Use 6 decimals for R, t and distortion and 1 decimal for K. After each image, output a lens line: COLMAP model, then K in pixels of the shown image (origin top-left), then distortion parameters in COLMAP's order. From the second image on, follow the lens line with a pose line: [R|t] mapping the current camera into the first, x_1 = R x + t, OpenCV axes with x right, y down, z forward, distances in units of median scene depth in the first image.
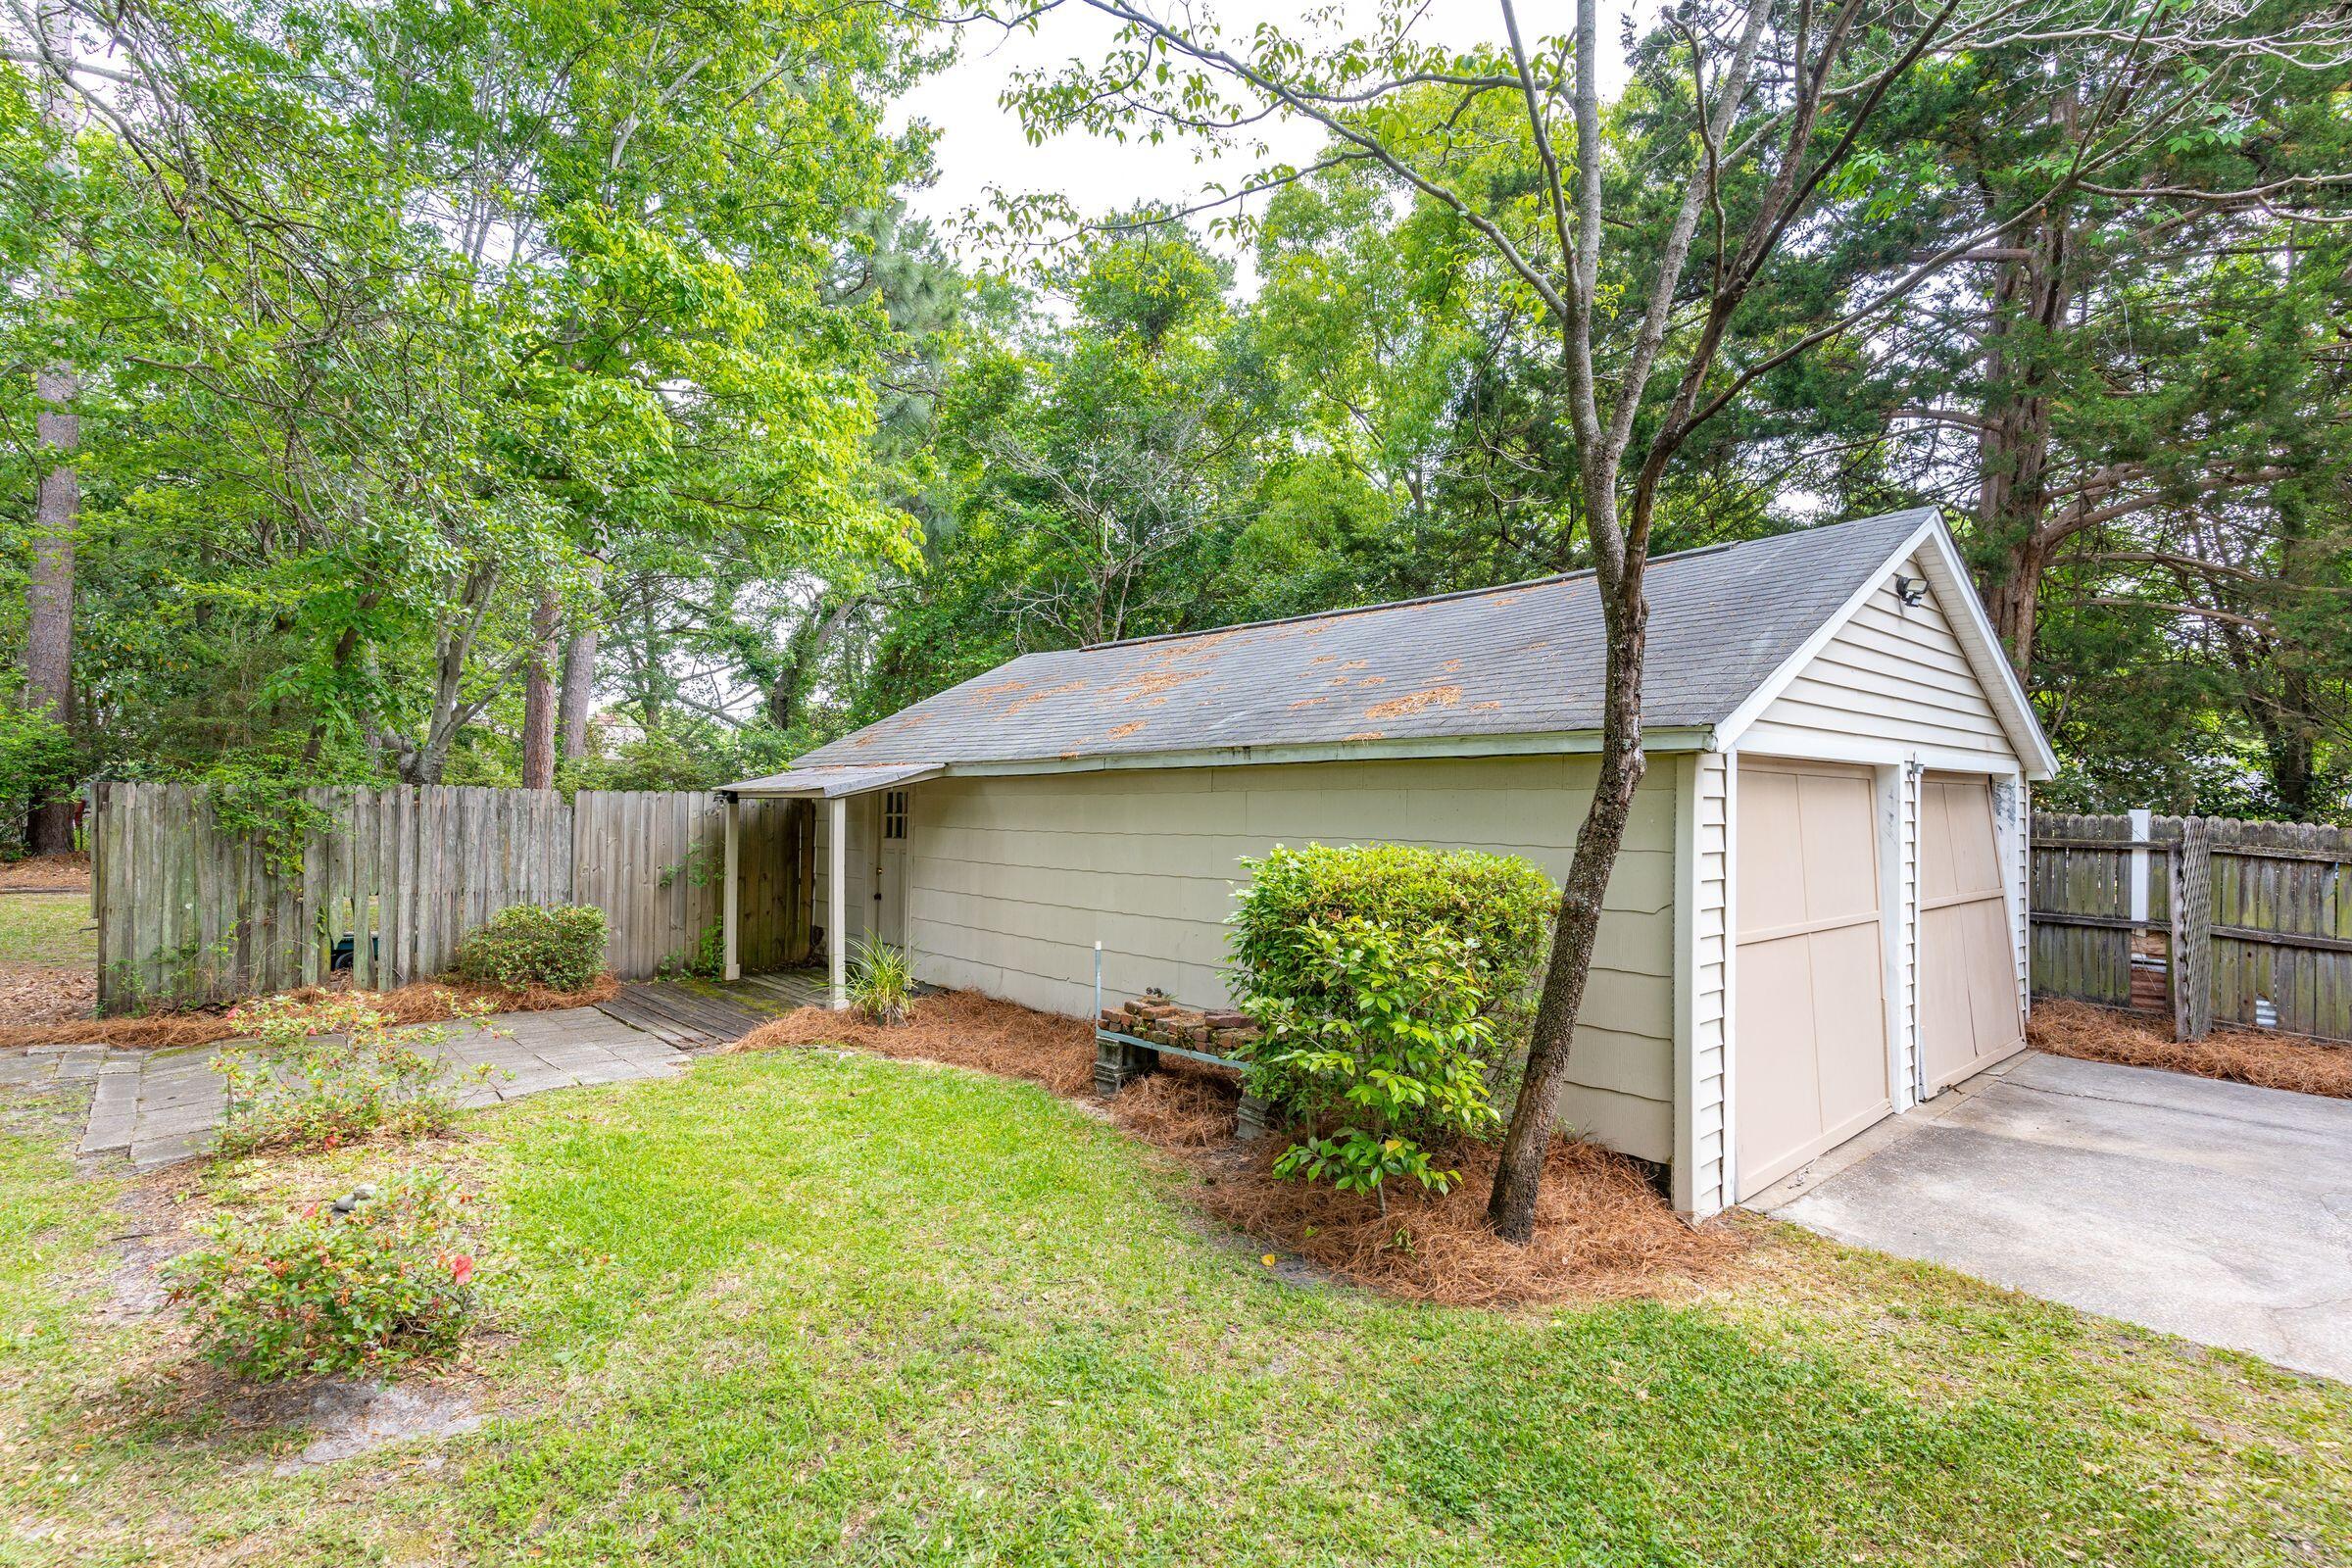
lens RADIAL K [[1099.3, 0, 1161.4], [0, 1099.3, 786.2], [0, 0, 1]] dist [-0.001625, 0.000059]
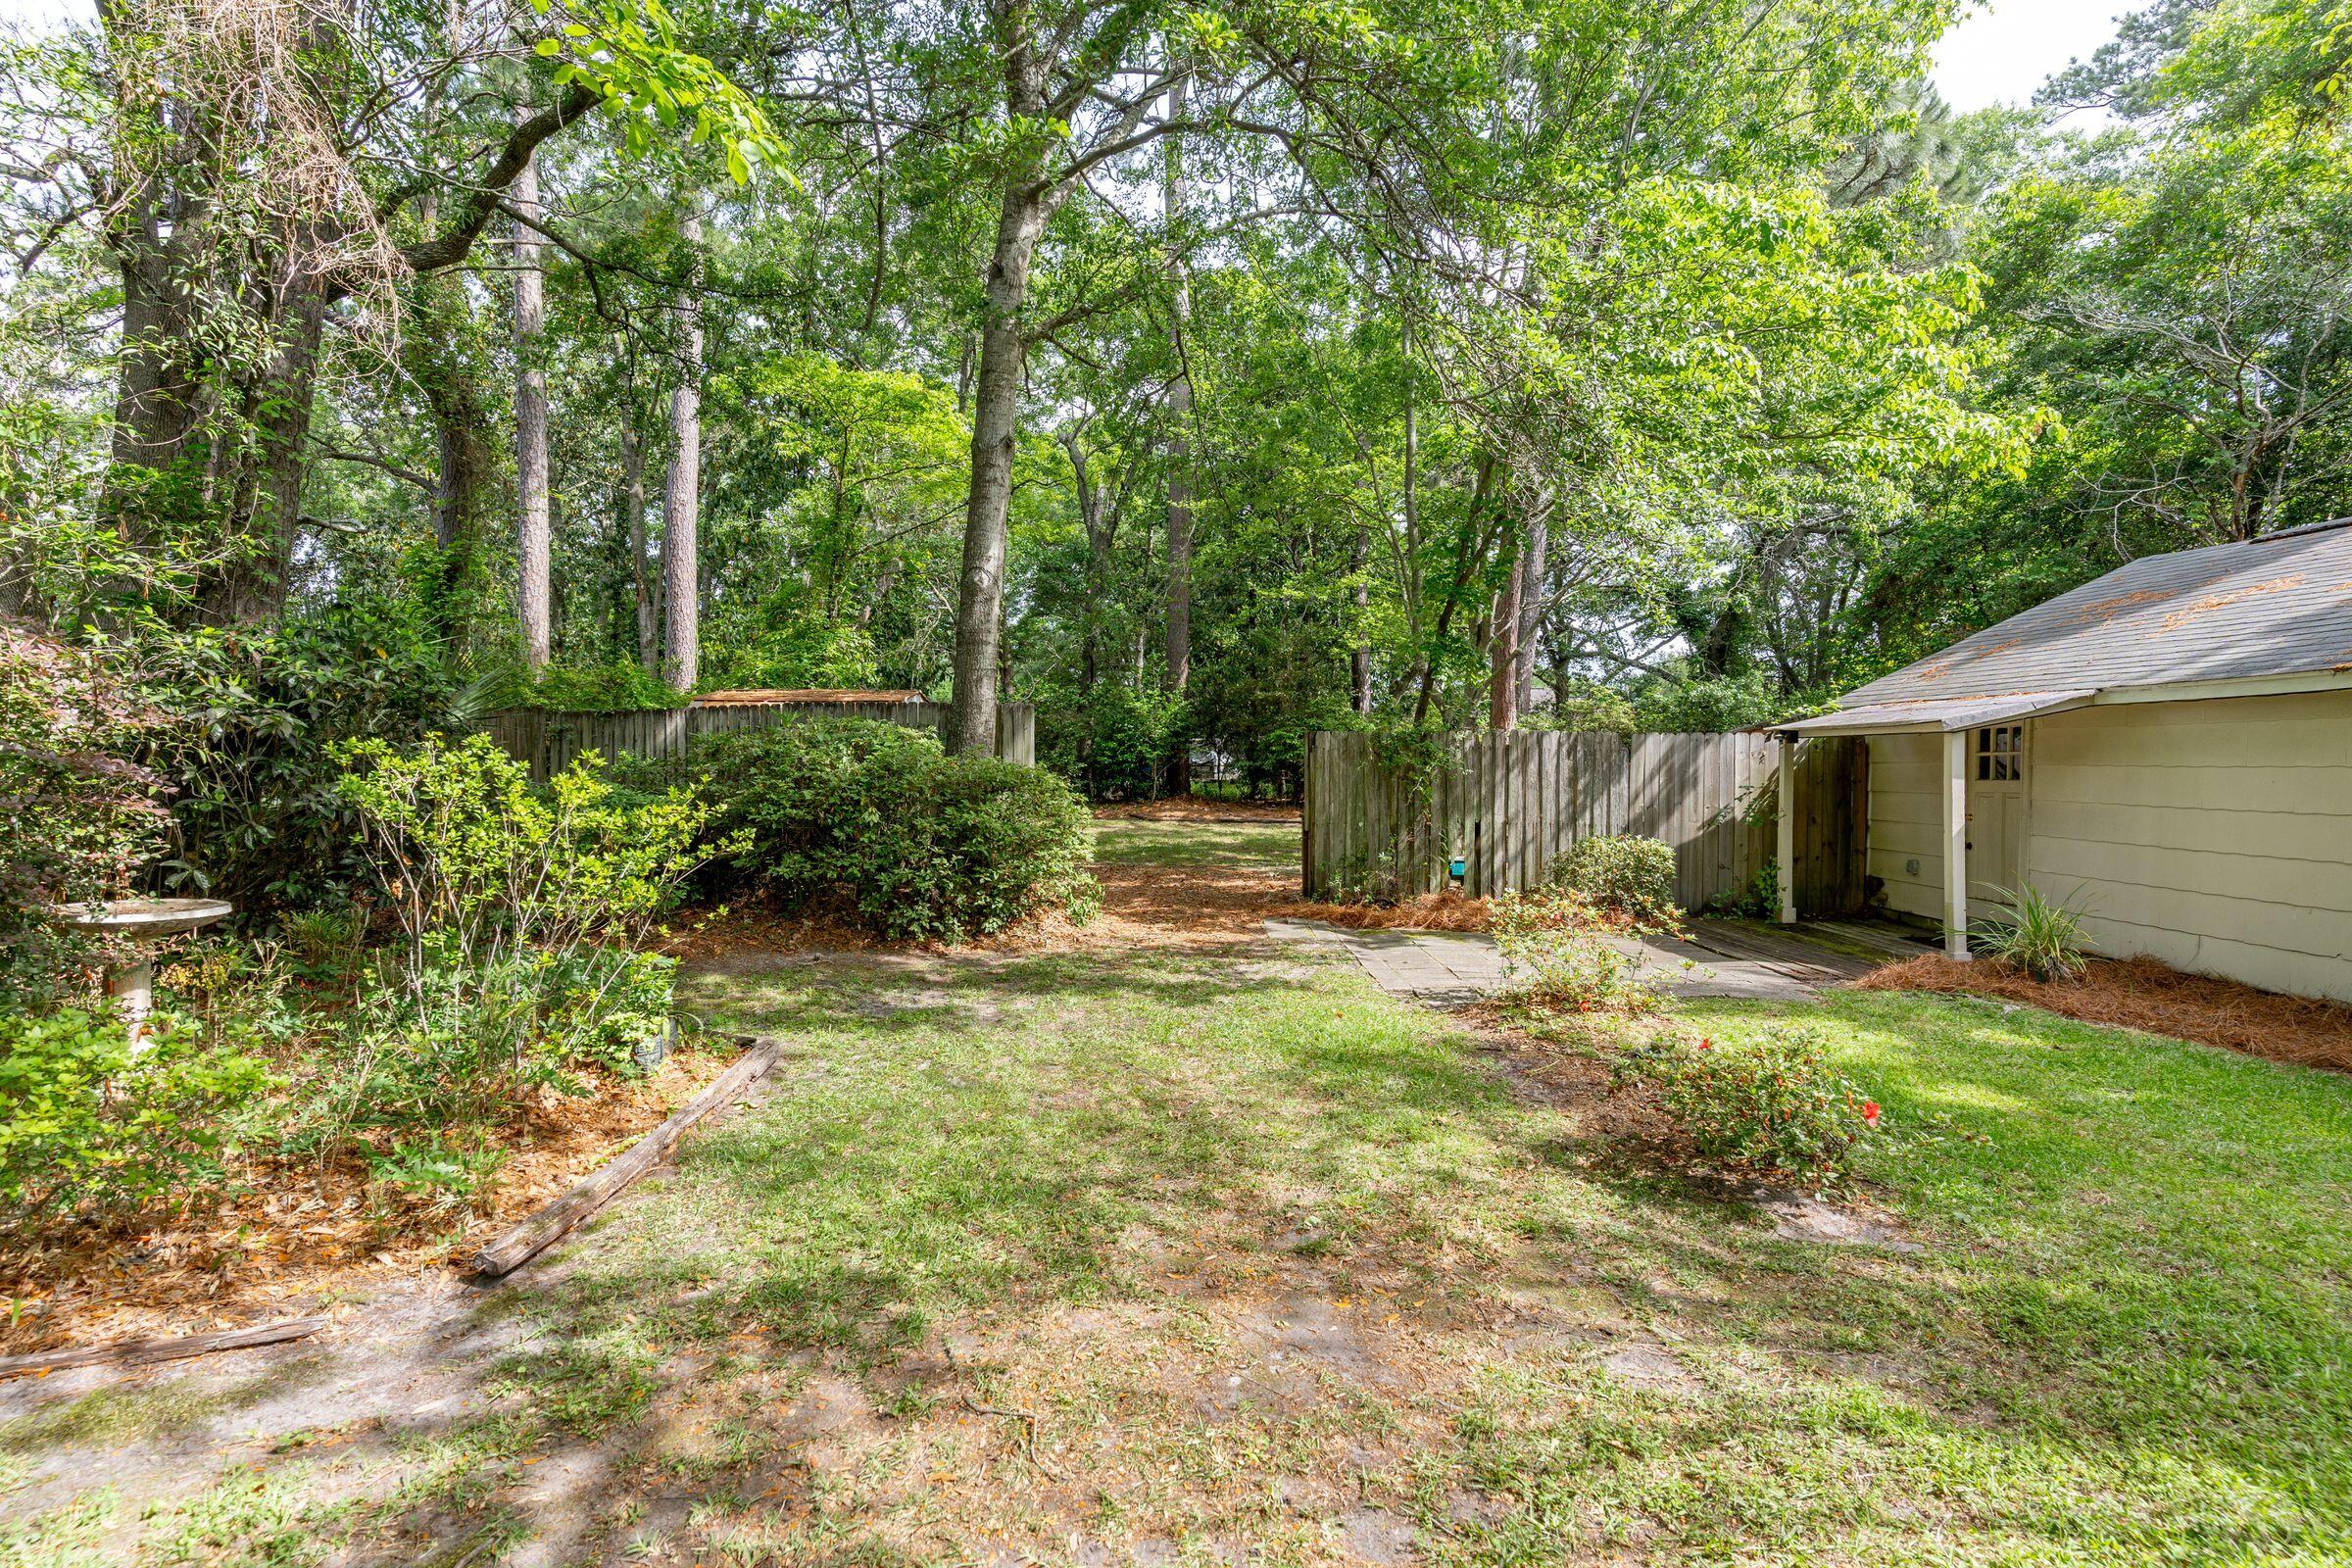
lens RADIAL K [[1111.8, 0, 1152.7], [0, 1111.8, 764.6], [0, 0, 1]] dist [-0.001669, 0.000023]
pose [[0.729815, -0.004714, -0.683629, -0.196134], [0.014819, 0.999850, 0.008925, 0.026770], [0.683484, -0.016644, 0.729775, -0.173957]]
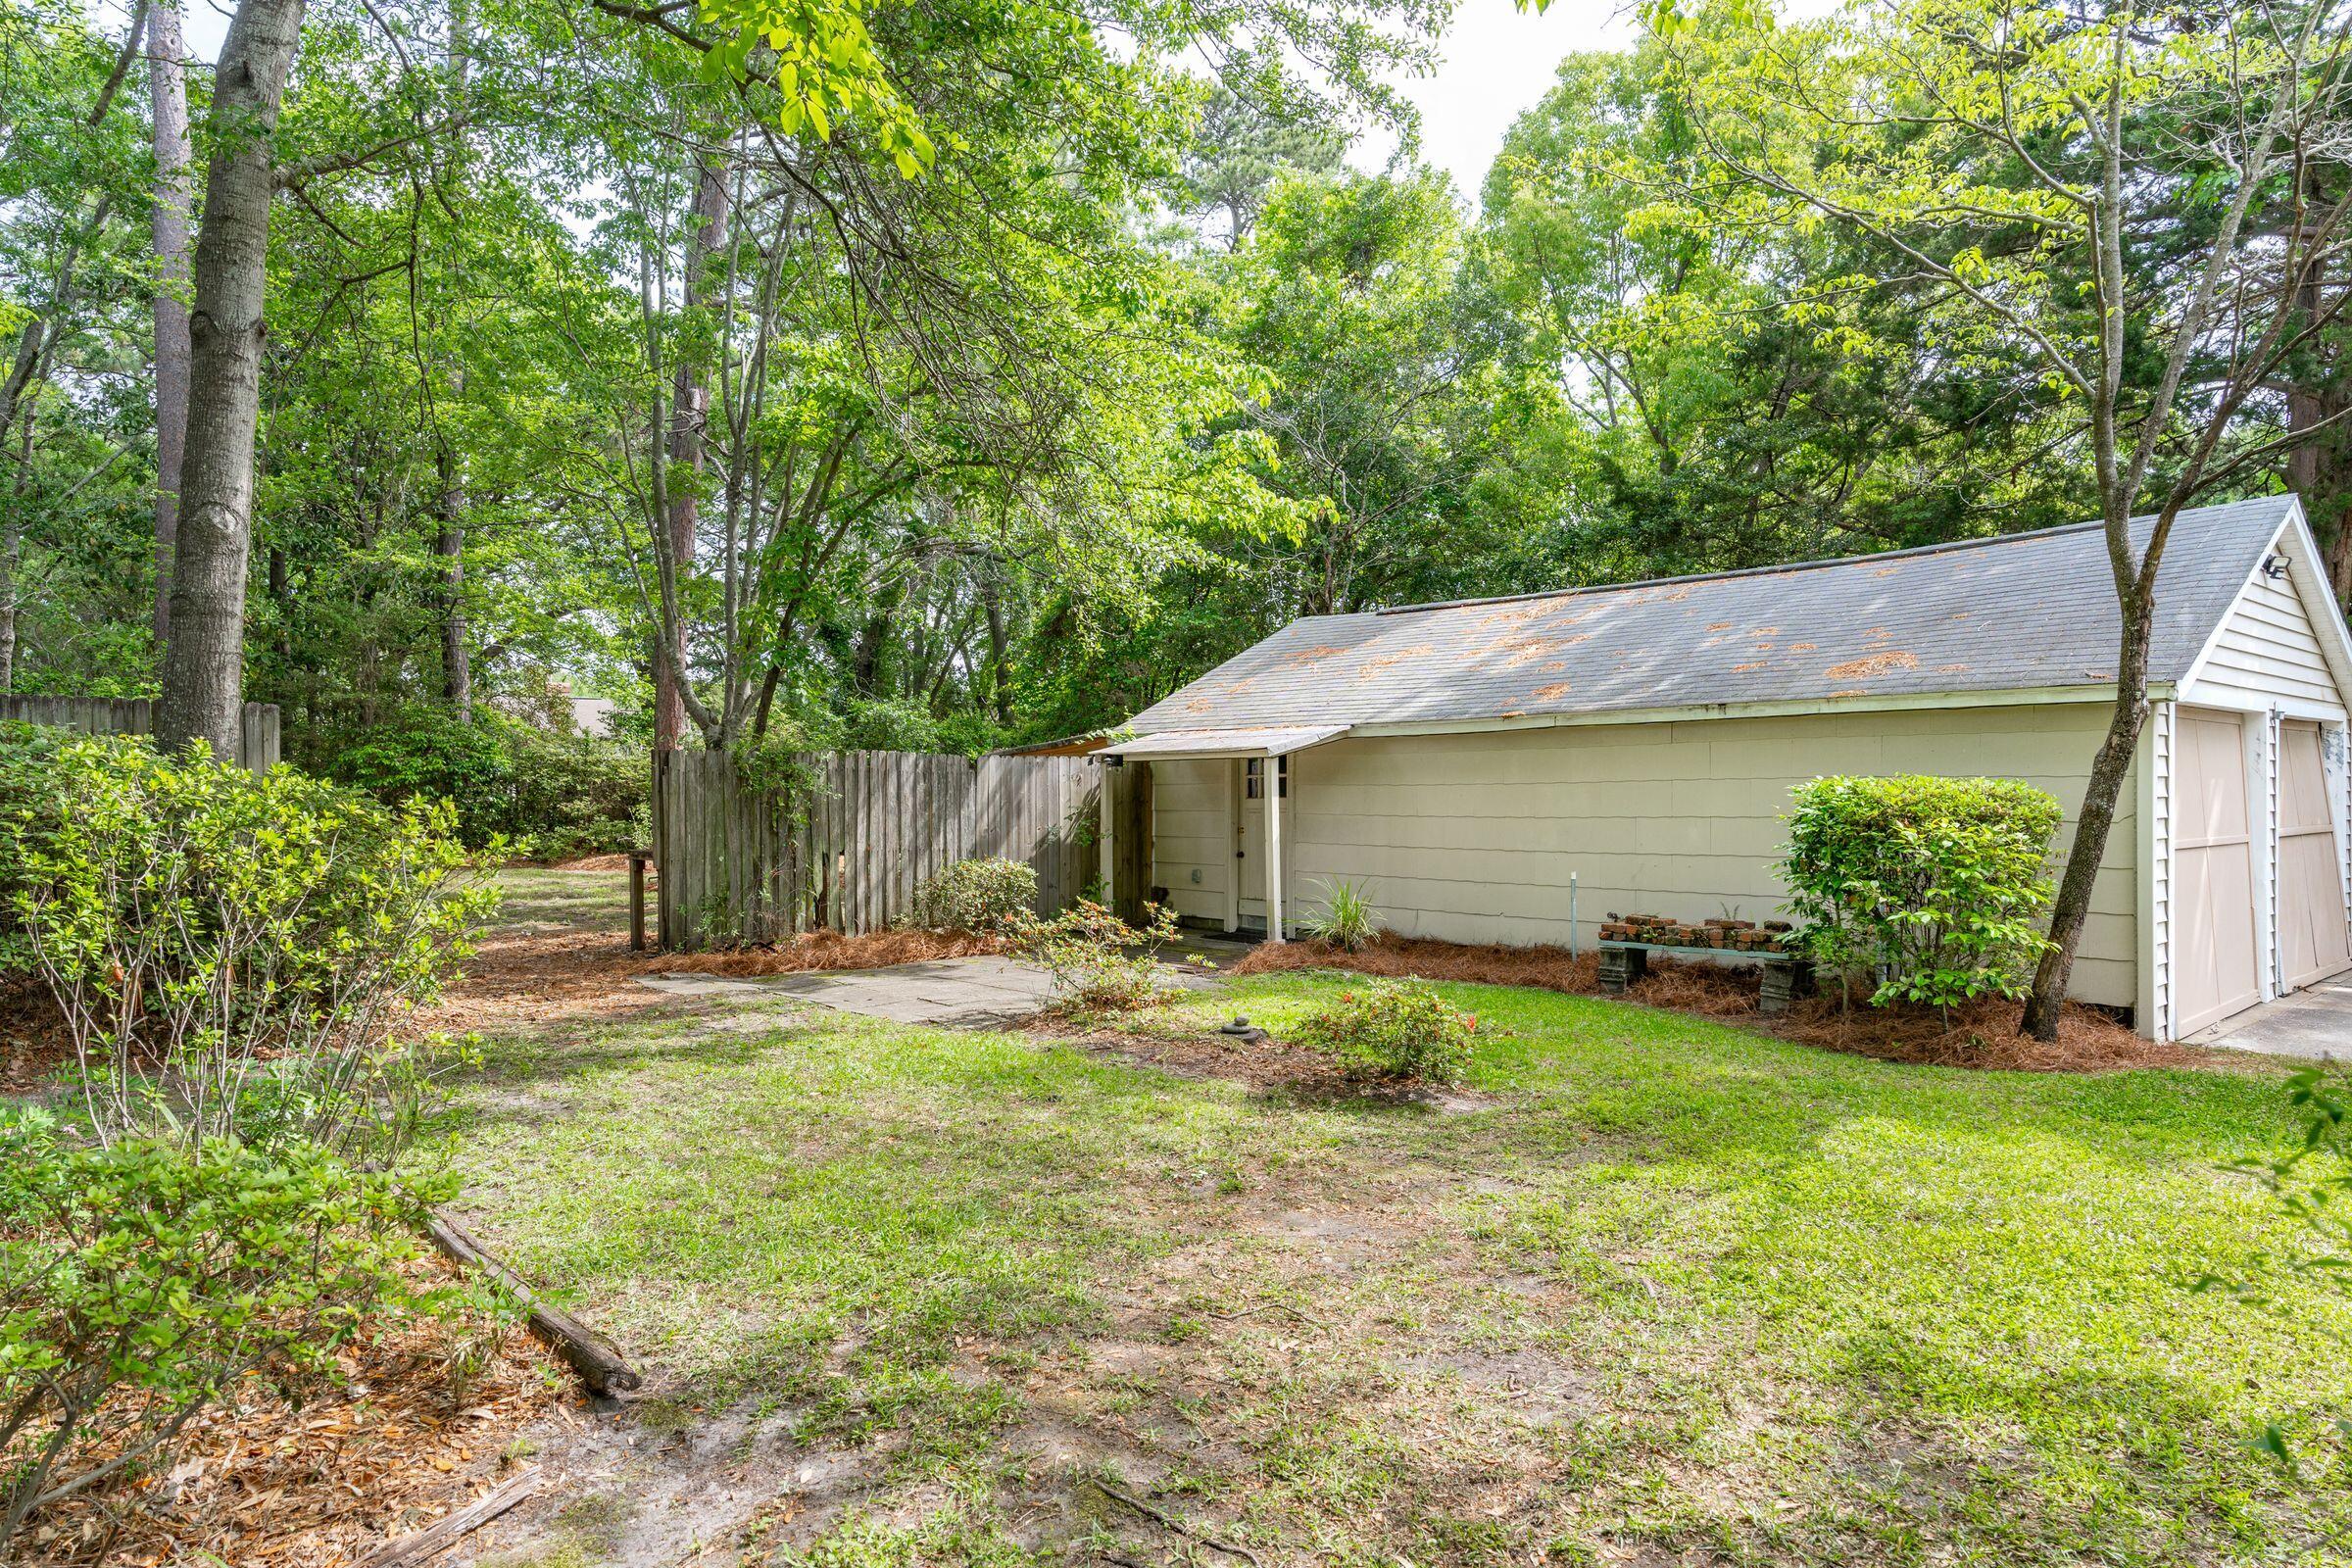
lens RADIAL K [[1357.4, 0, 1176.0], [0, 1357.4, 784.0], [0, 0, 1]] dist [-0.003786, -0.000271]
pose [[0.999906, -0.012292, -0.006010, -0.499550], [0.012373, 0.999832, 0.013488, 0.023921], [0.005843, -0.013561, 0.999891, -0.475489]]
